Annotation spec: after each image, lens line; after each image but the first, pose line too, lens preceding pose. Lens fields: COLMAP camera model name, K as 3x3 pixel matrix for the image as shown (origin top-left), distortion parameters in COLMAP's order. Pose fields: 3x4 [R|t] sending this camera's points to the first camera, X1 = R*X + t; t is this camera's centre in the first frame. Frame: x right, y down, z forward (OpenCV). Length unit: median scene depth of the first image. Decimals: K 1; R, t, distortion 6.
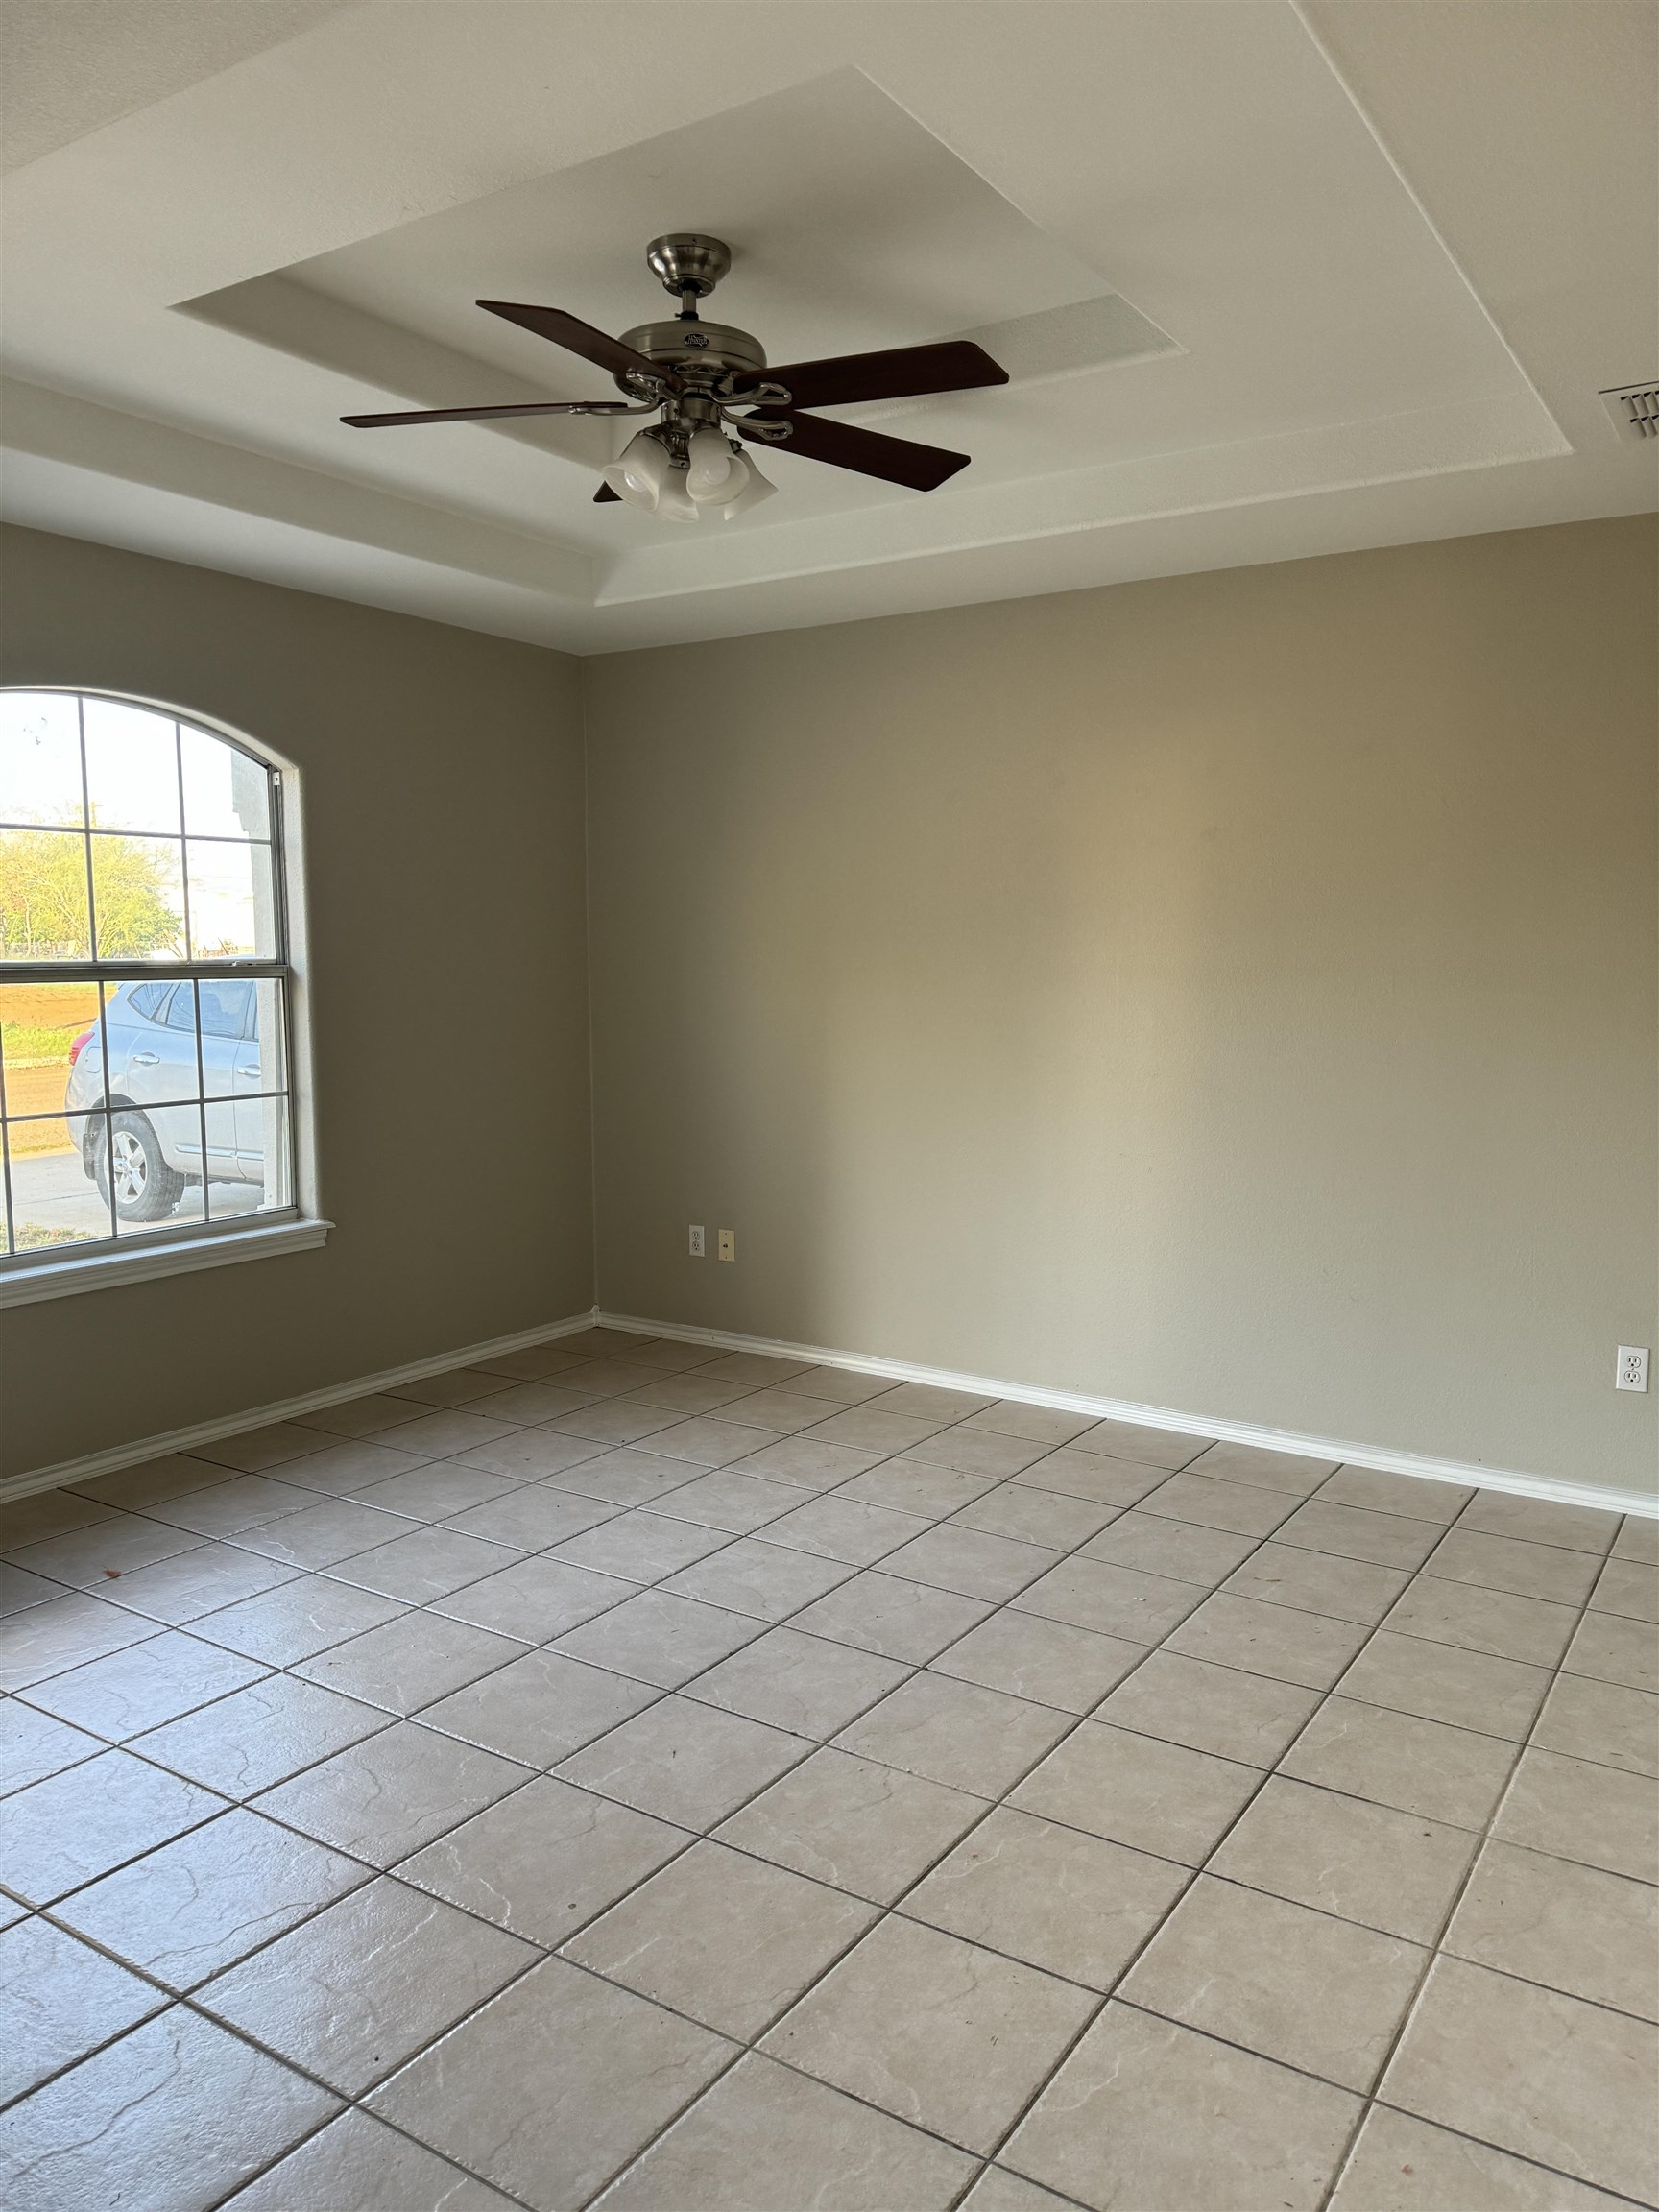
lens RADIAL K [[1575.4, 0, 827.6], [0, 1575.4, 1093.6], [0, 0, 1]] dist [0.055487, -0.012922]
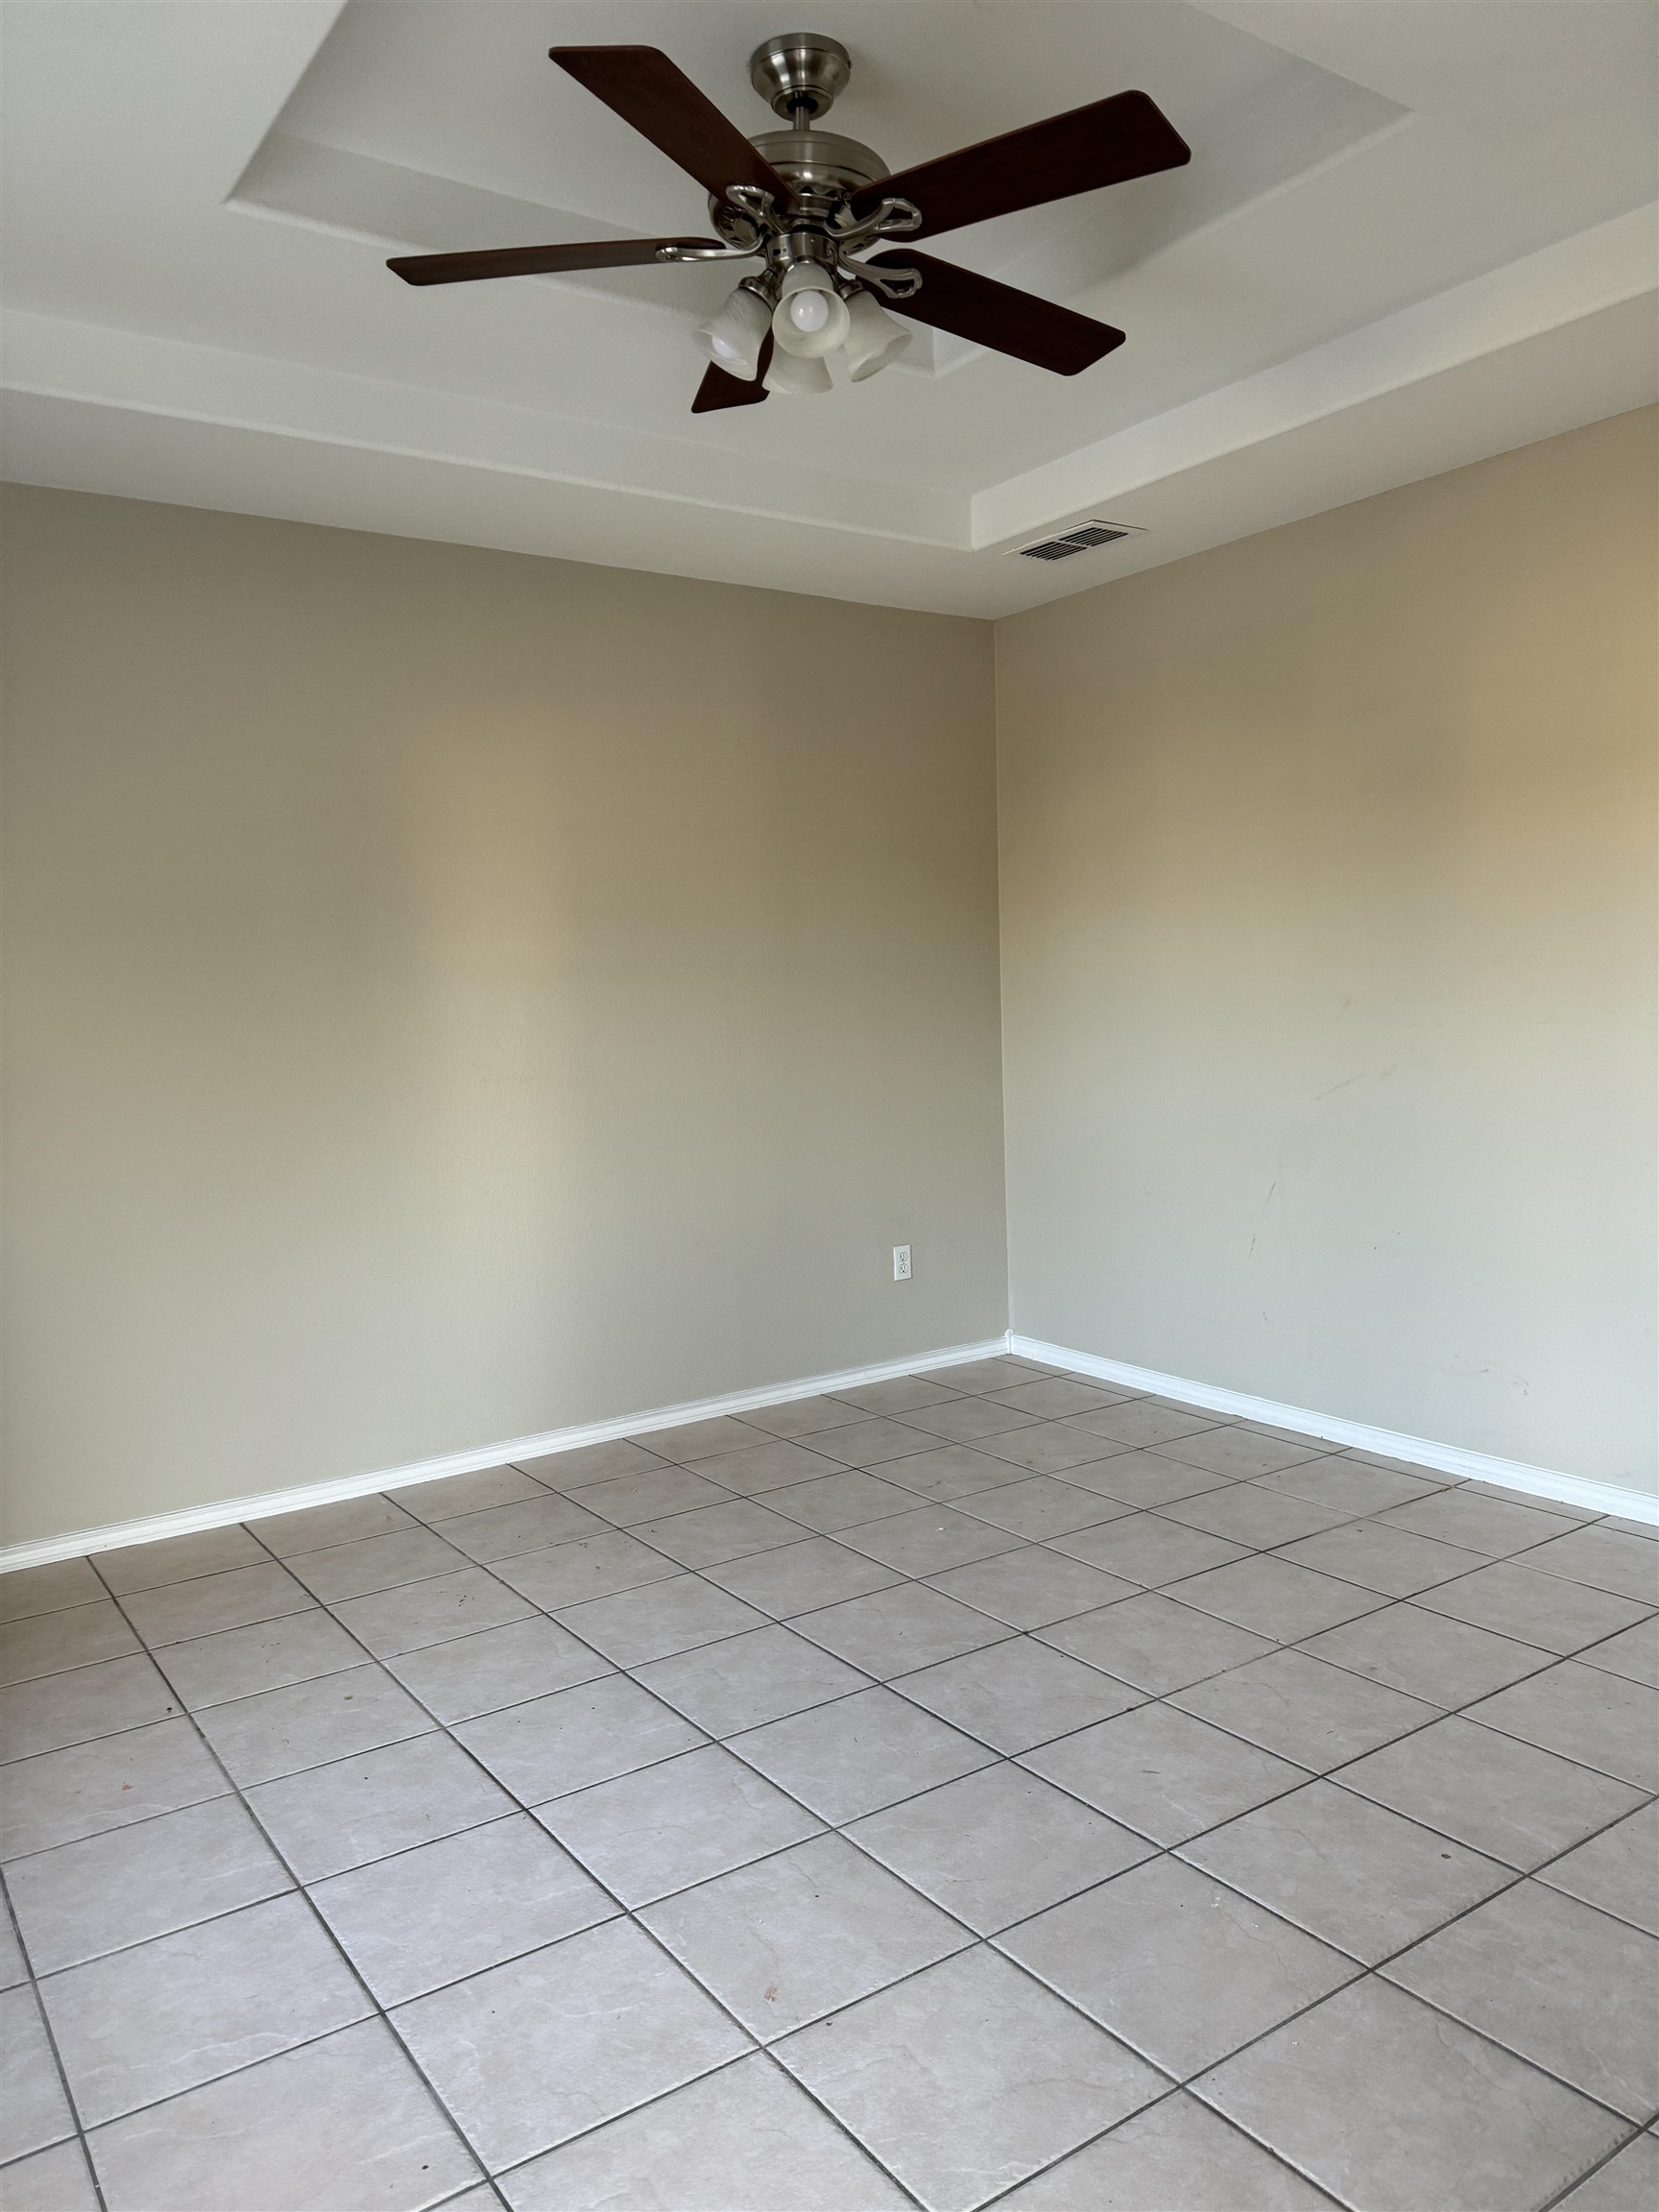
lens RADIAL K [[1575.4, 0, 825.3], [0, 1575.4, 1121.6], [0, 0, 1]] dist [0.055487, -0.012922]
pose [[0.382155, -0.107767, 0.917793, -0.698405], [0.126353, 0.989943, 0.063628, -0.031305], [-0.915419, 0.091651, 0.391928, 0.551007]]
